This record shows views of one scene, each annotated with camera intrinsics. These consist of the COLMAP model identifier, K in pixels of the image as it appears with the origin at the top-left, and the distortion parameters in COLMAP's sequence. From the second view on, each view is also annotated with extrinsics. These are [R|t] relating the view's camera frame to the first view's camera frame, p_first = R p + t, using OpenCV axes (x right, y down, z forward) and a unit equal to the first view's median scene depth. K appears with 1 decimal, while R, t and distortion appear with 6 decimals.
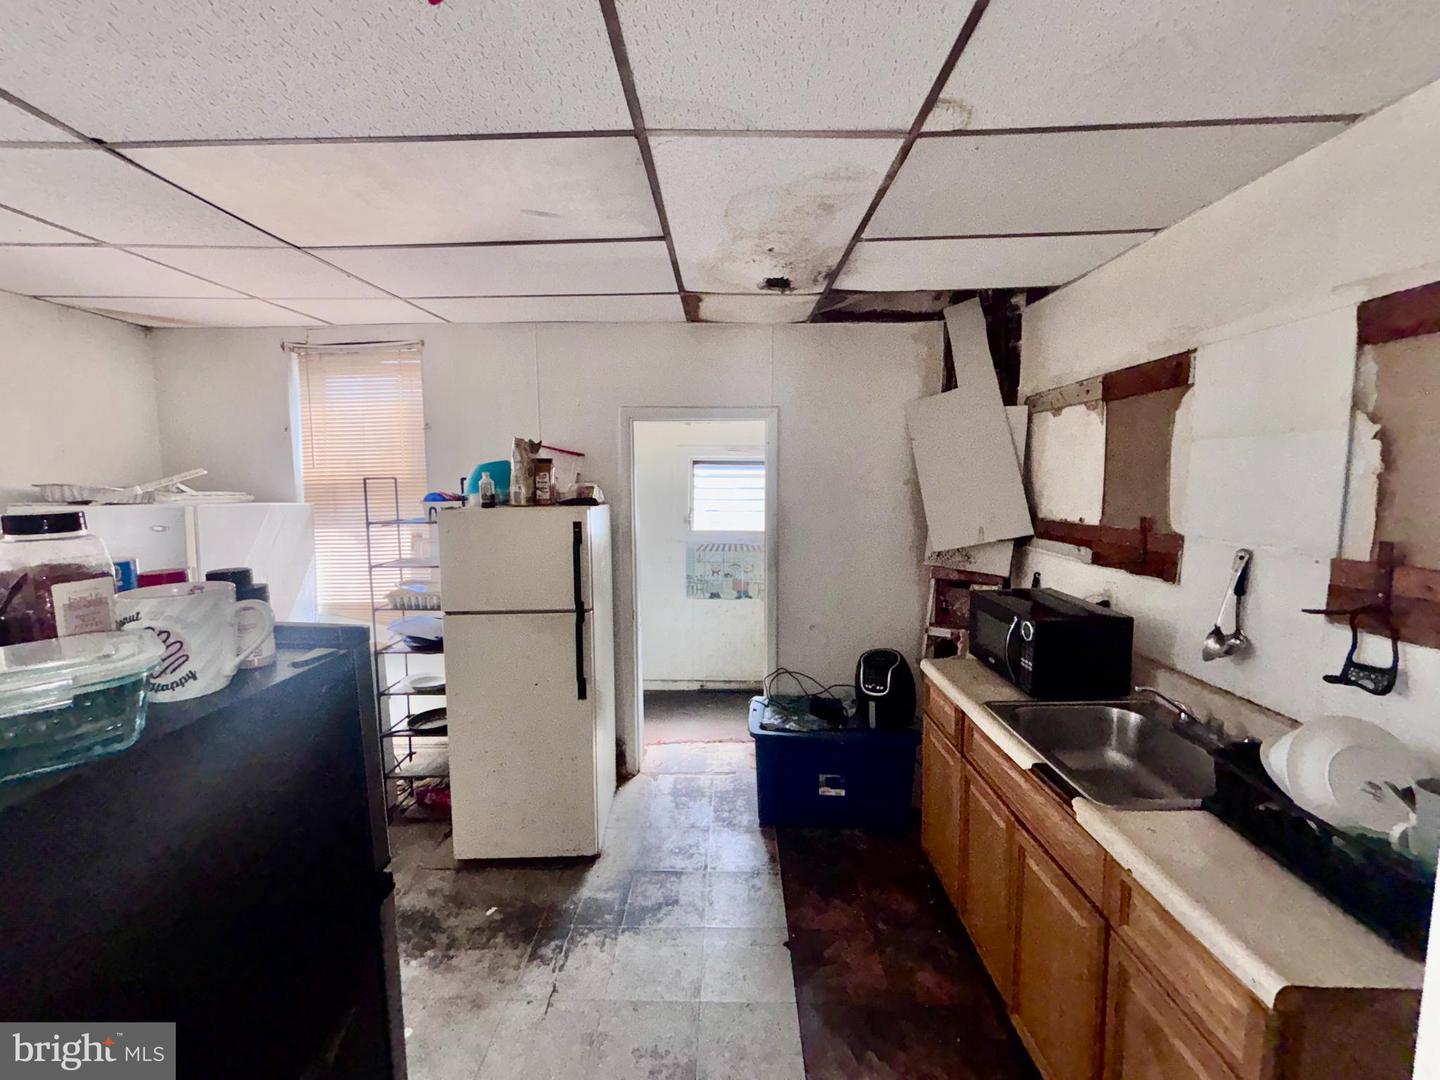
lens RADIAL K [[582.8, 0, 721.0], [0, 582.8, 536.6], [0, 0, 1]] dist [0.001998, -0.000126]
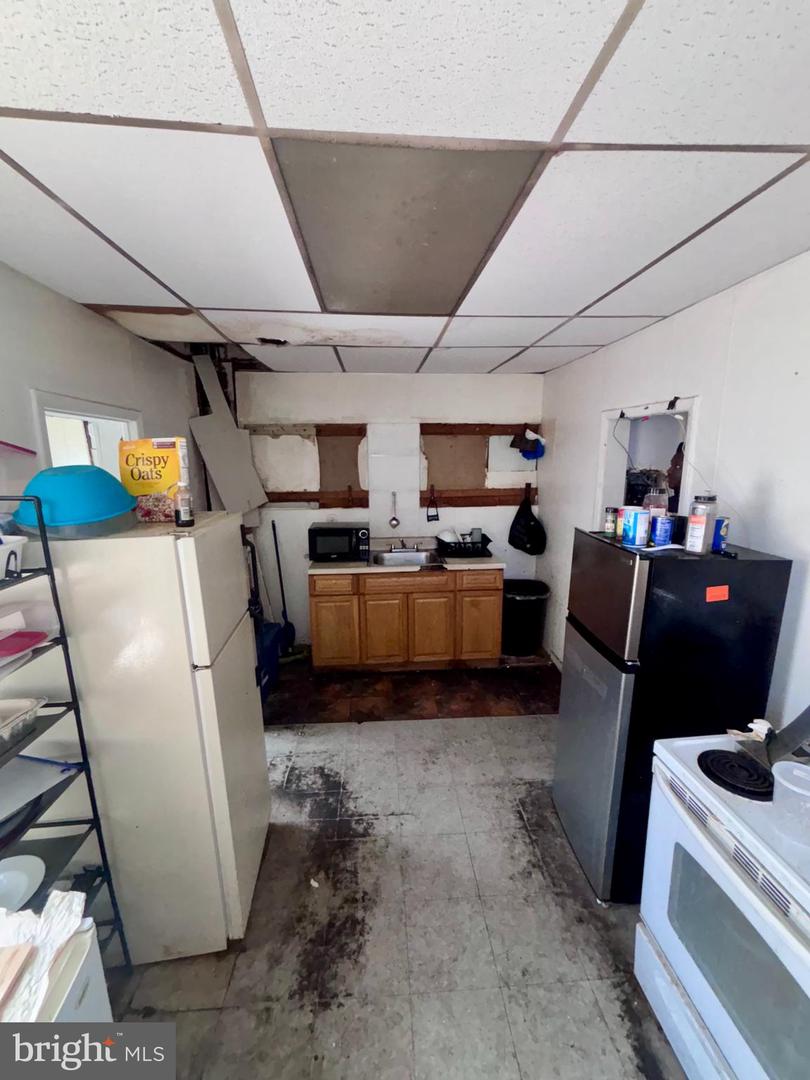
lens RADIAL K [[437.1, 0, 405.0], [0, 437.1, 540.0], [0, 0, 1]] dist [0.001998, -0.000126]
pose [[-0.079264, -0.184234, 0.979681, -1.183956], [0.108511, 0.975339, 0.192197, -0.136819], [-0.990930, 0.121540, -0.057317, 0.866838]]
